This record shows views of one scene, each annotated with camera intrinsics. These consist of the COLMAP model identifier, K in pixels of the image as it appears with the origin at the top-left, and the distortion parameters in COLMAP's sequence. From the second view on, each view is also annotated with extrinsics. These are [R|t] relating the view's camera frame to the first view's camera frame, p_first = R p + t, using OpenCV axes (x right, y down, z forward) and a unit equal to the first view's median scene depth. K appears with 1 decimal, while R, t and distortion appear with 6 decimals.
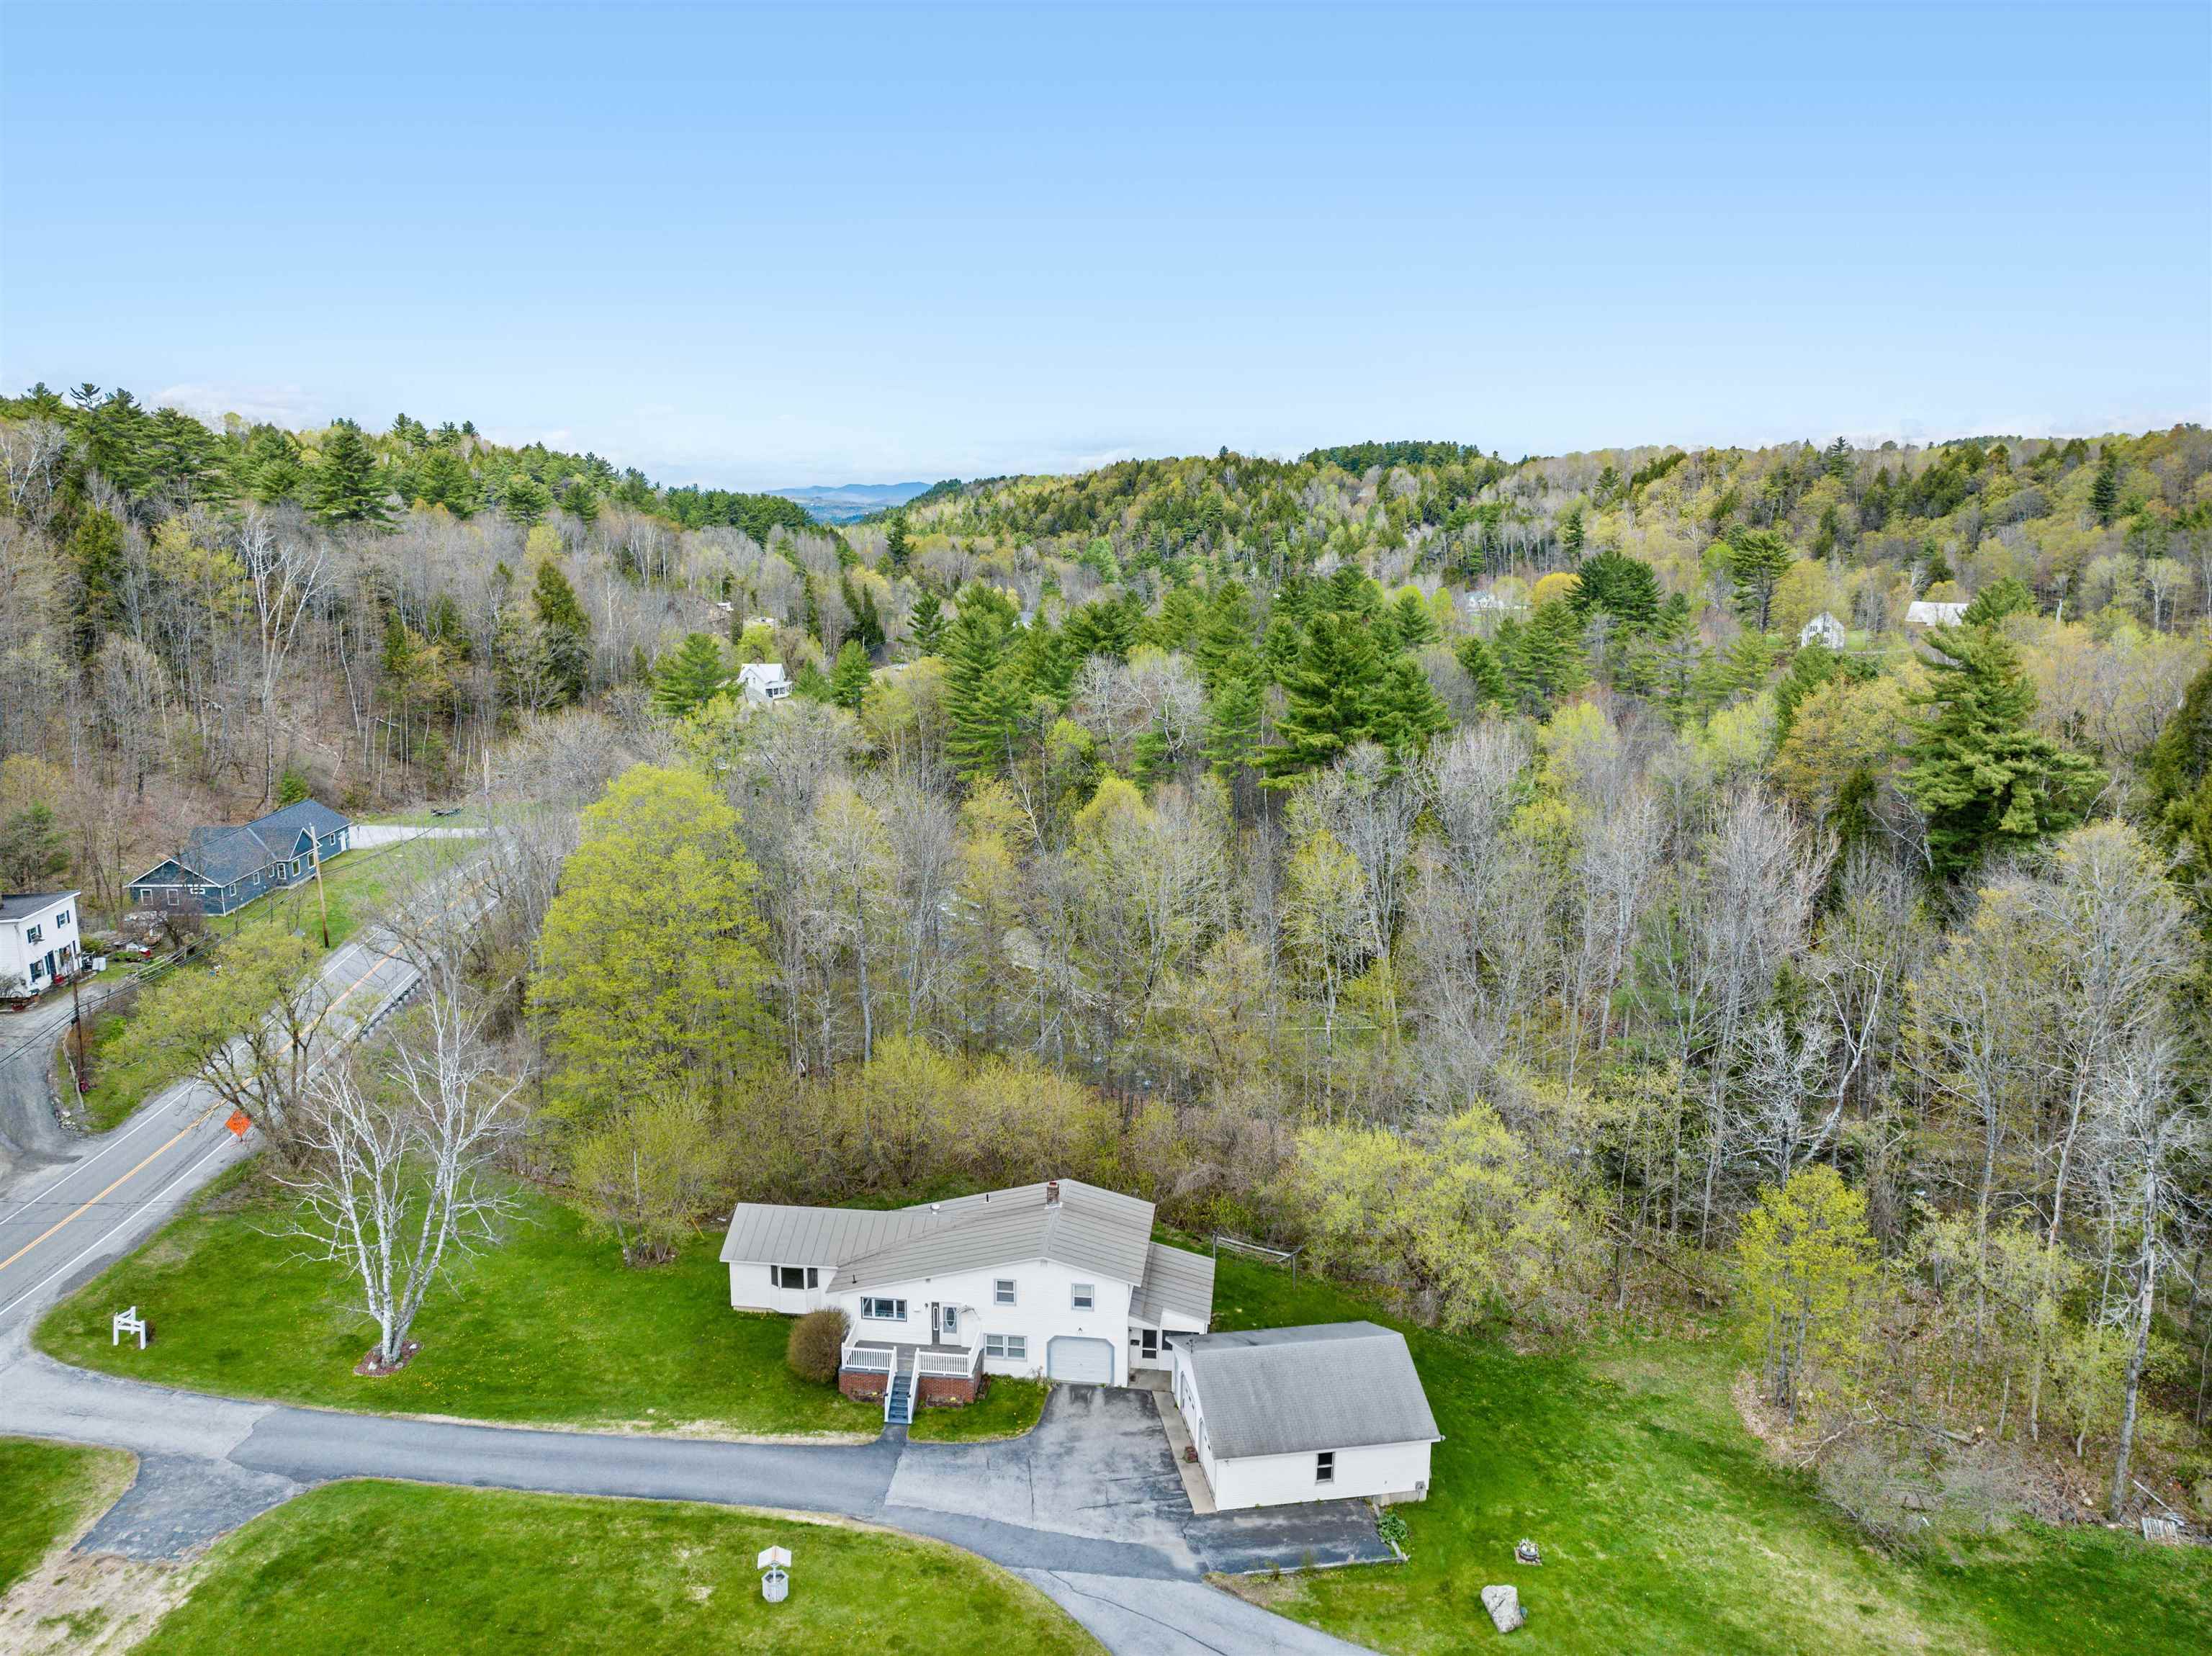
lens RADIAL K [[1567.5, 0, 1106.0], [0, 1567.5, 828.0], [0, 0, 1]] dist [-0.048857, 0.014273]
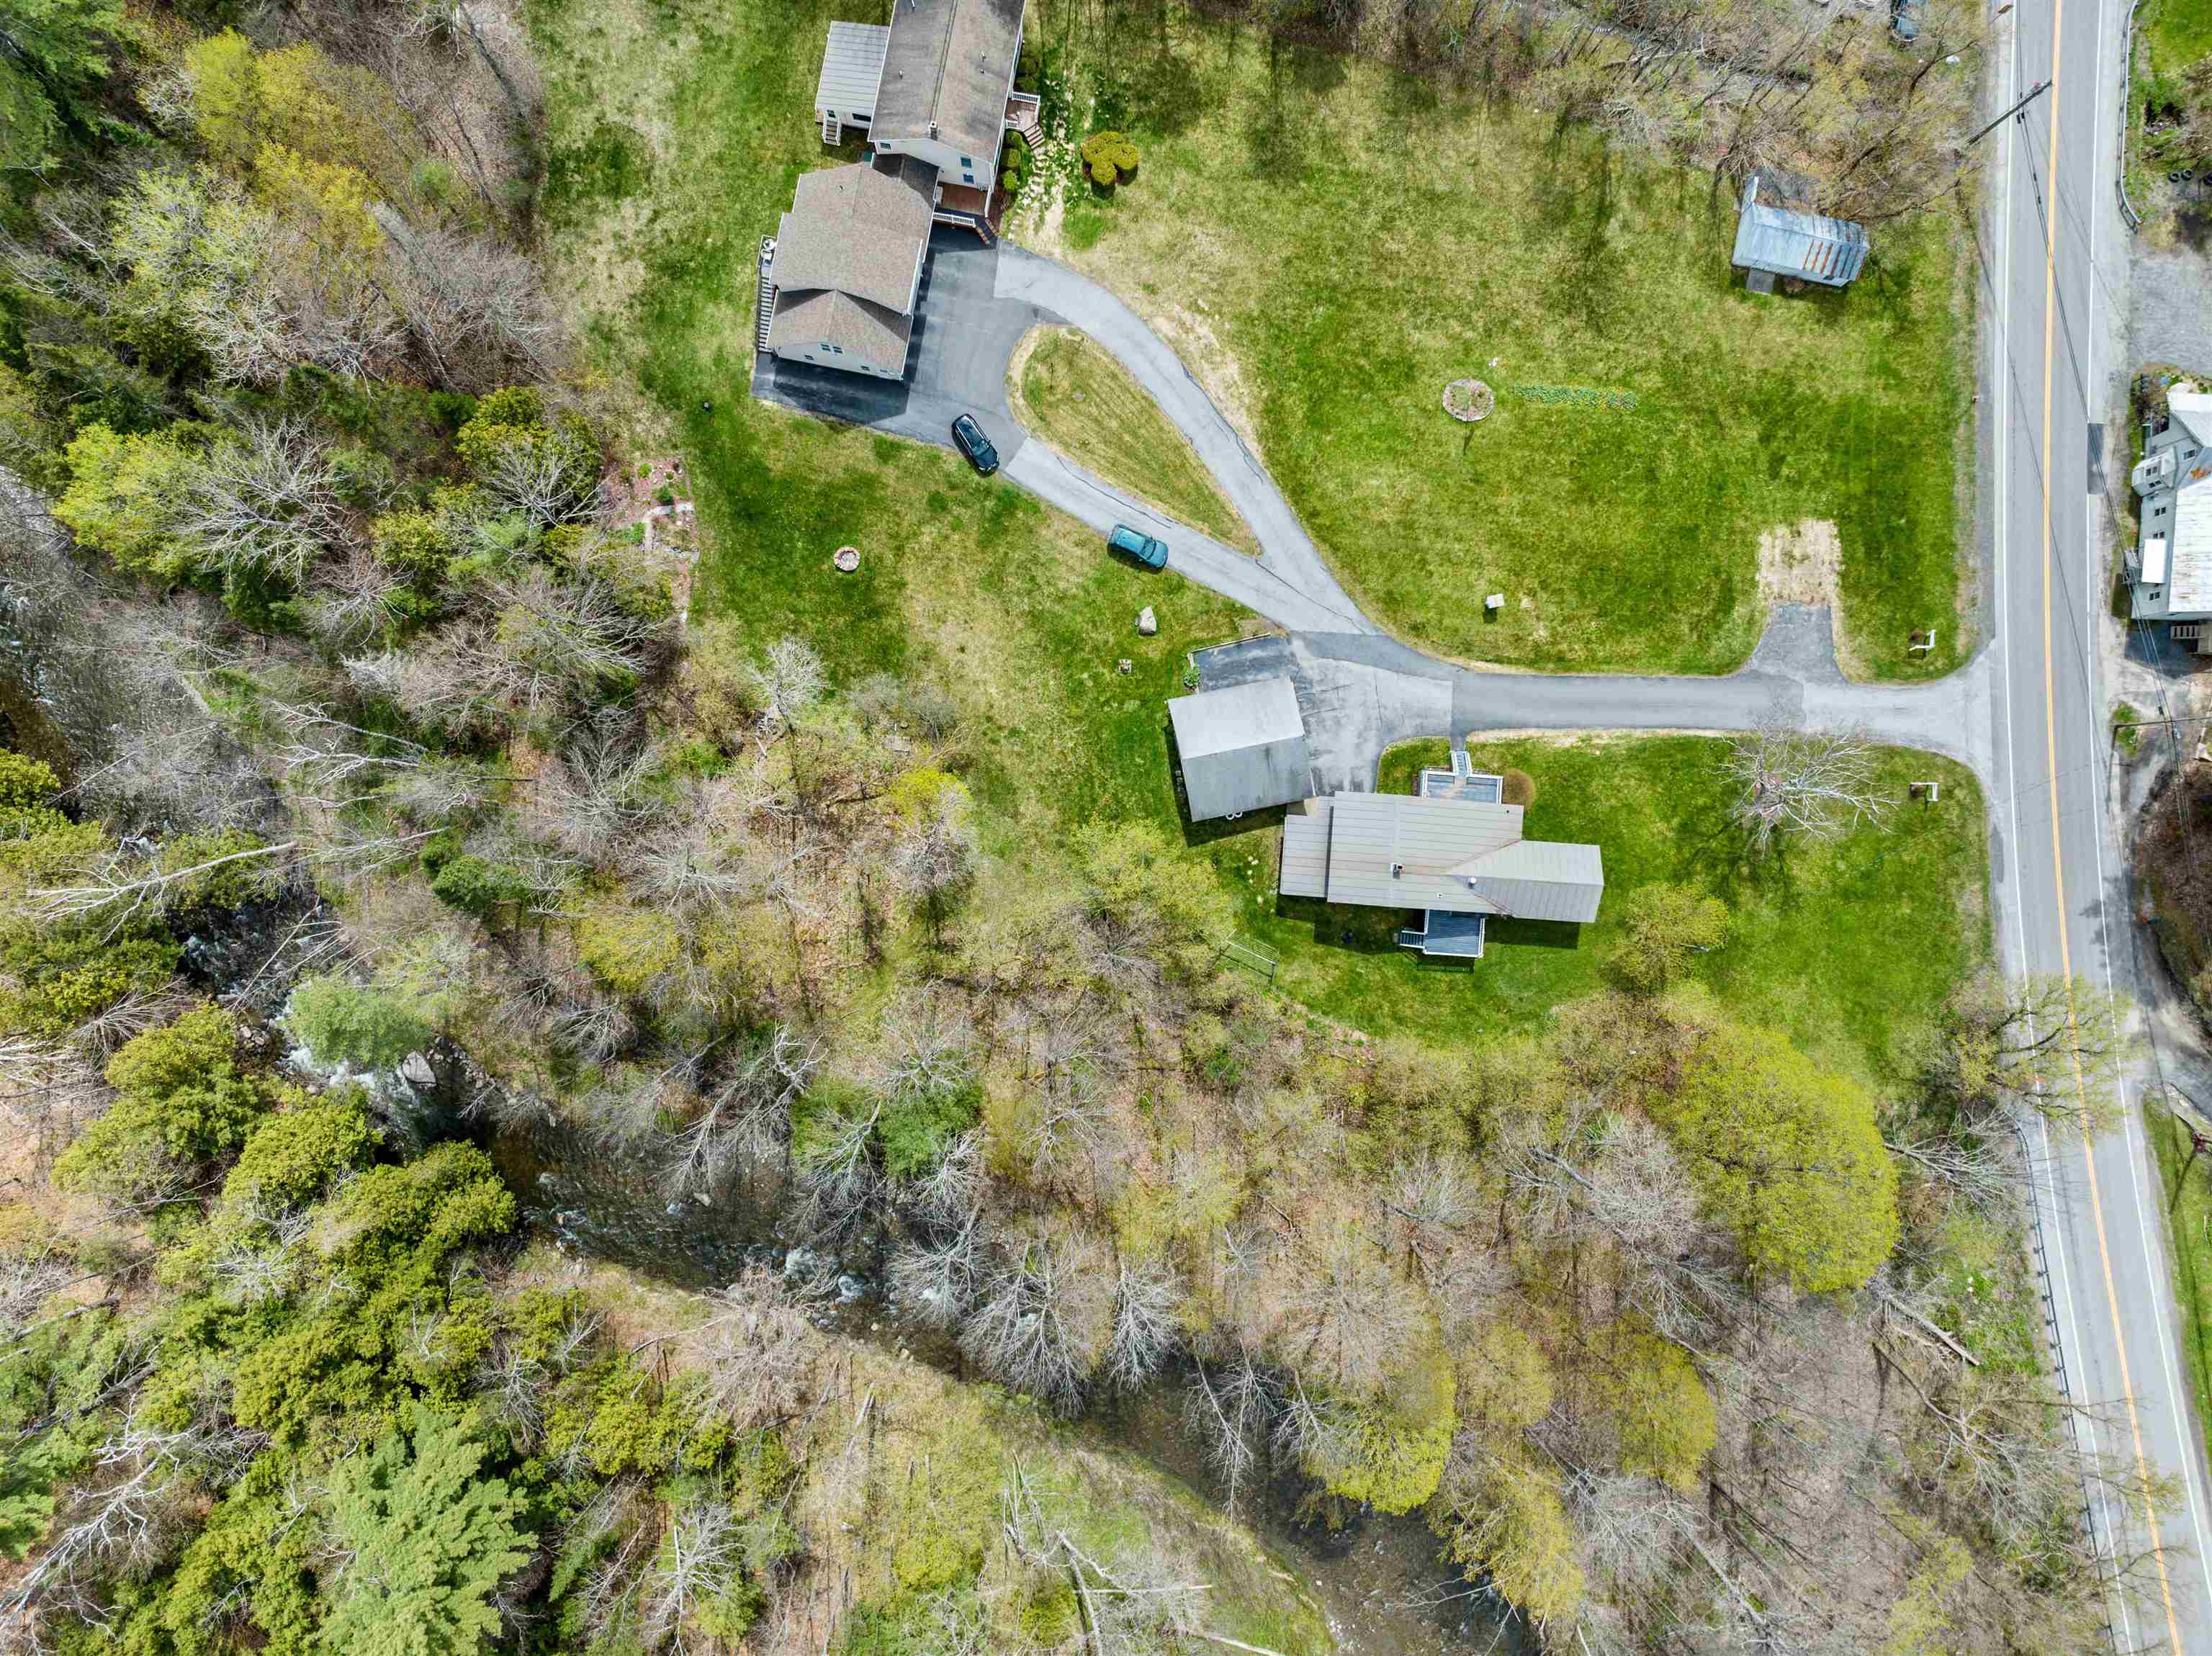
lens RADIAL K [[1567.5, 0, 1106.0], [0, 1567.5, 828.0], [0, 0, 1]] dist [-0.048857, 0.014273]
pose [[-0.998859, 0.039304, -0.027113, 0.307509], [-0.034975, -0.215707, 0.975832, -1.316181], [0.032505, 0.975667, 0.216836, 0.655088]]
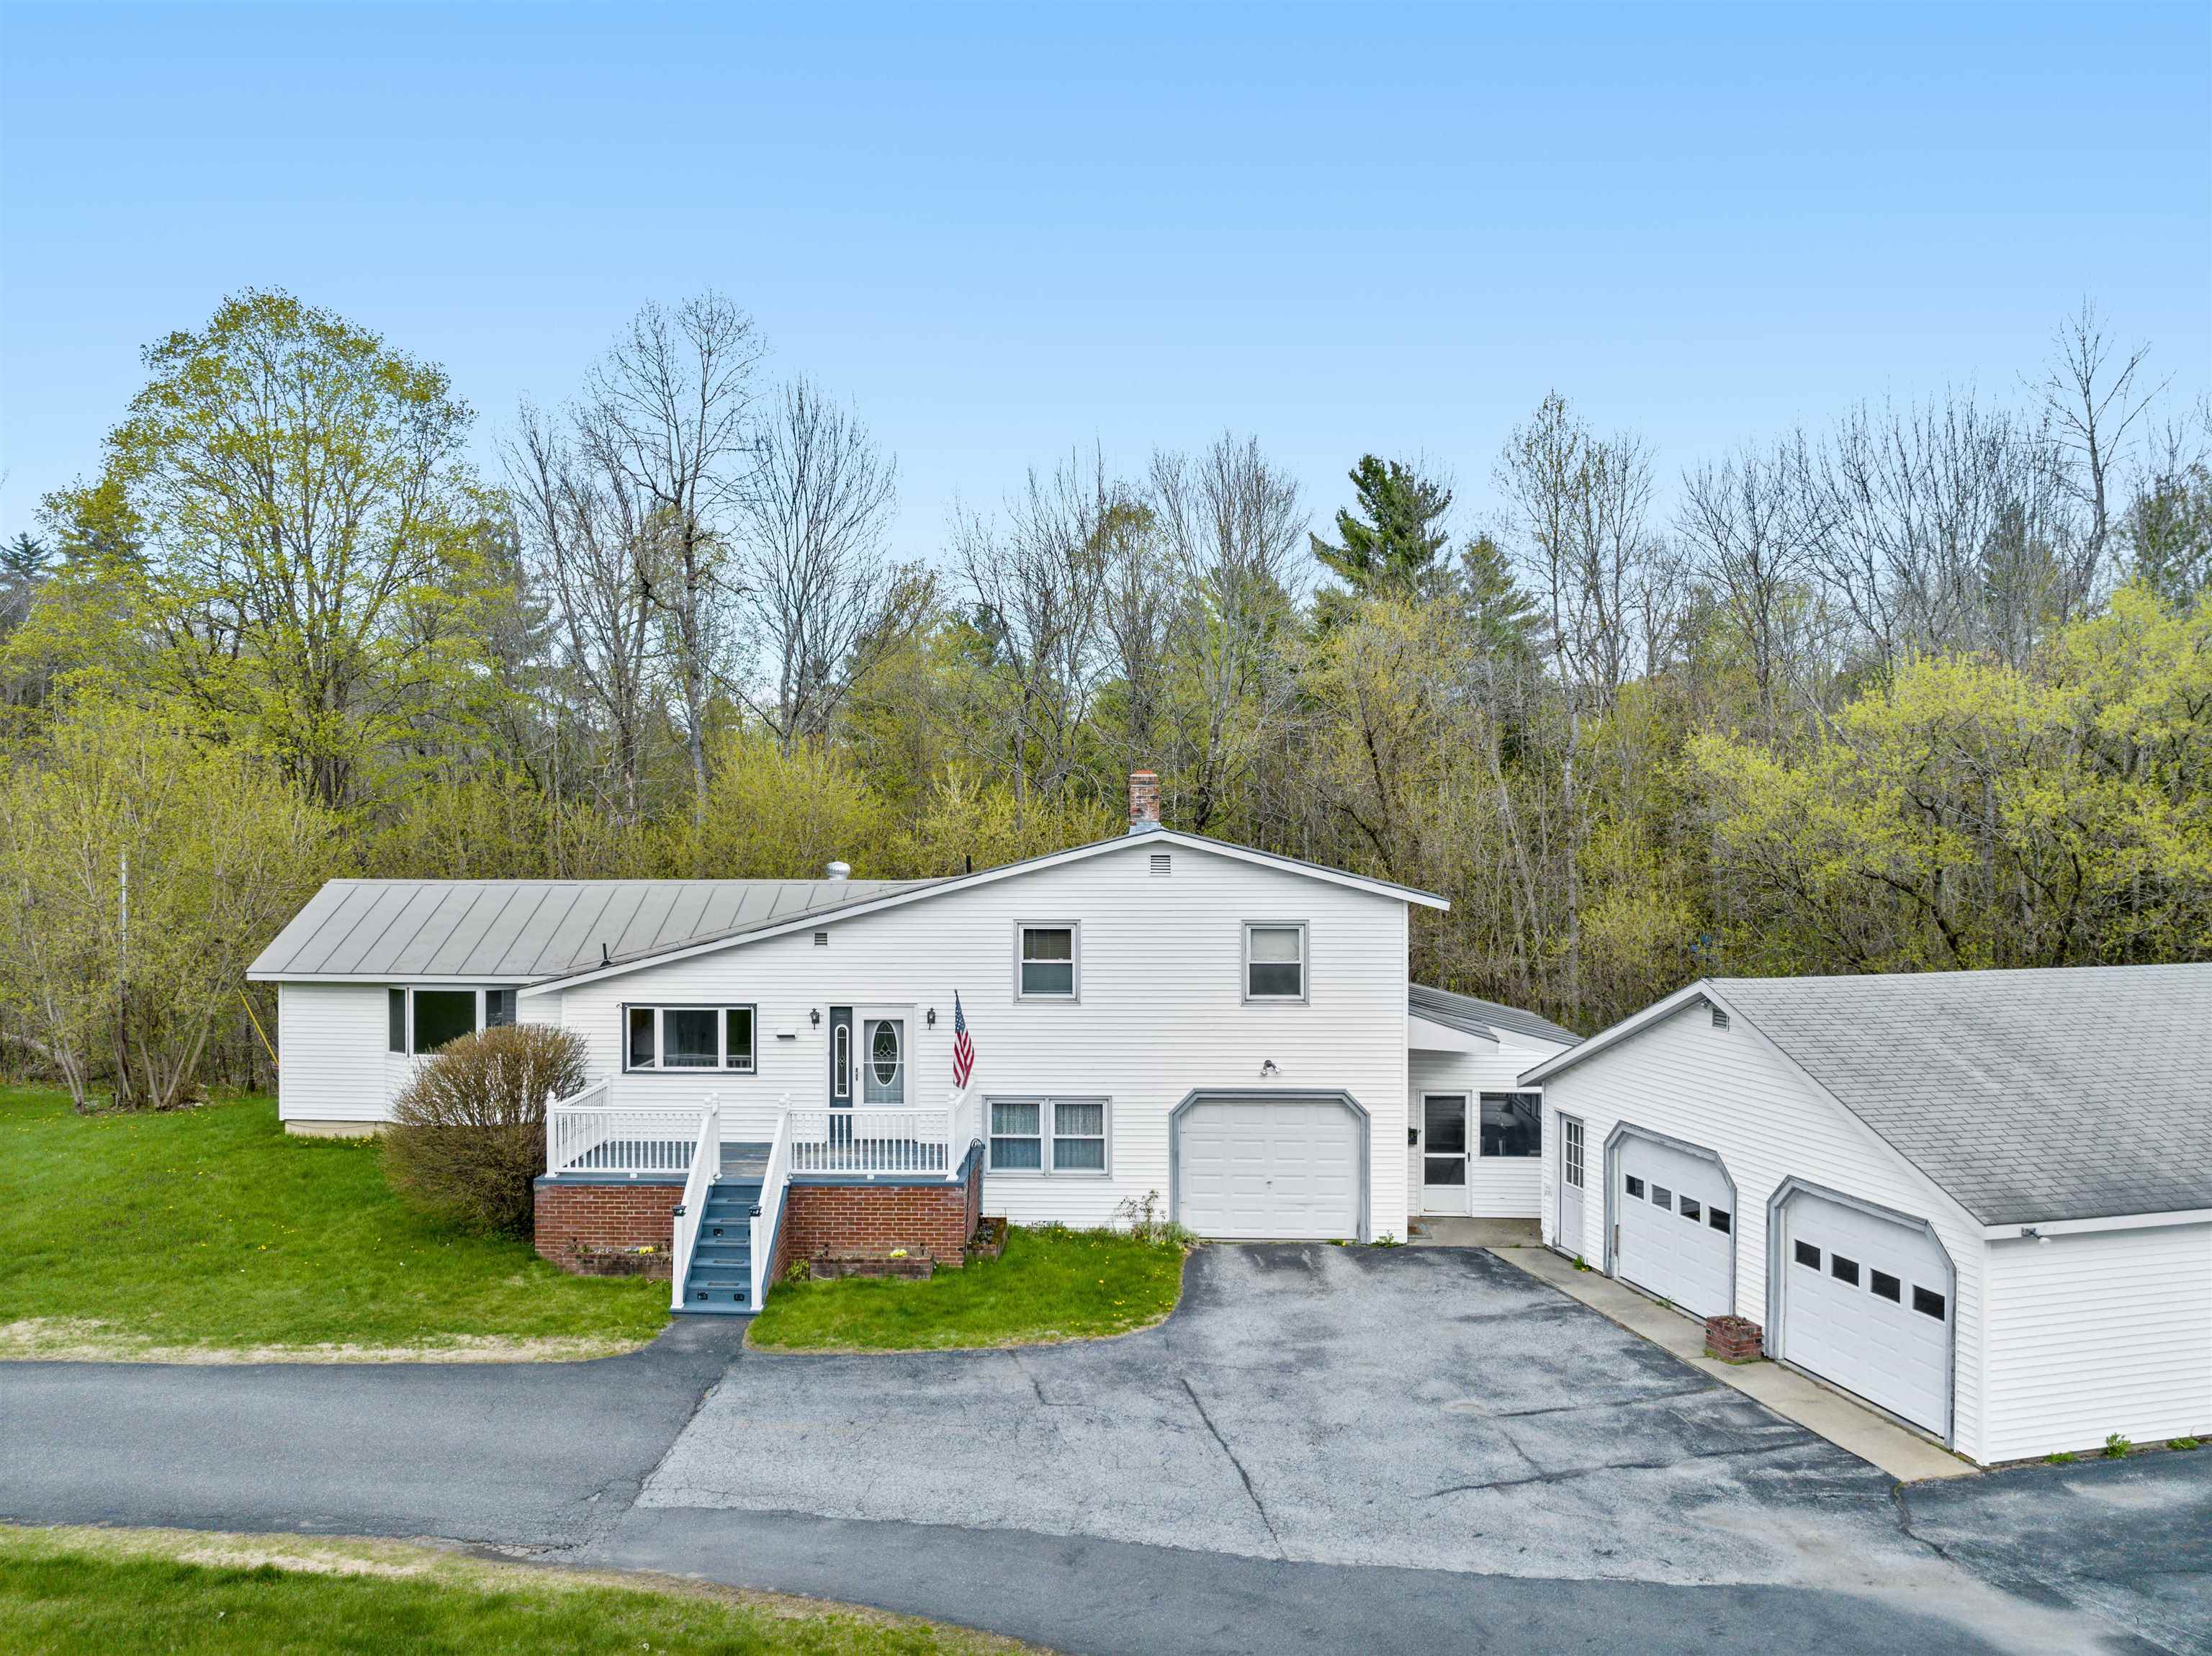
lens RADIAL K [[1567.5, 0, 1106.0], [0, 1567.5, 828.0], [0, 0, 1]] dist [-0.048857, 0.014273]
pose [[0.996993, -0.005906, 0.077264, -0.078253], [0.021601, 0.978751, -0.203910, 0.339297], [-0.074418, 0.204966, 0.975936, 0.656031]]
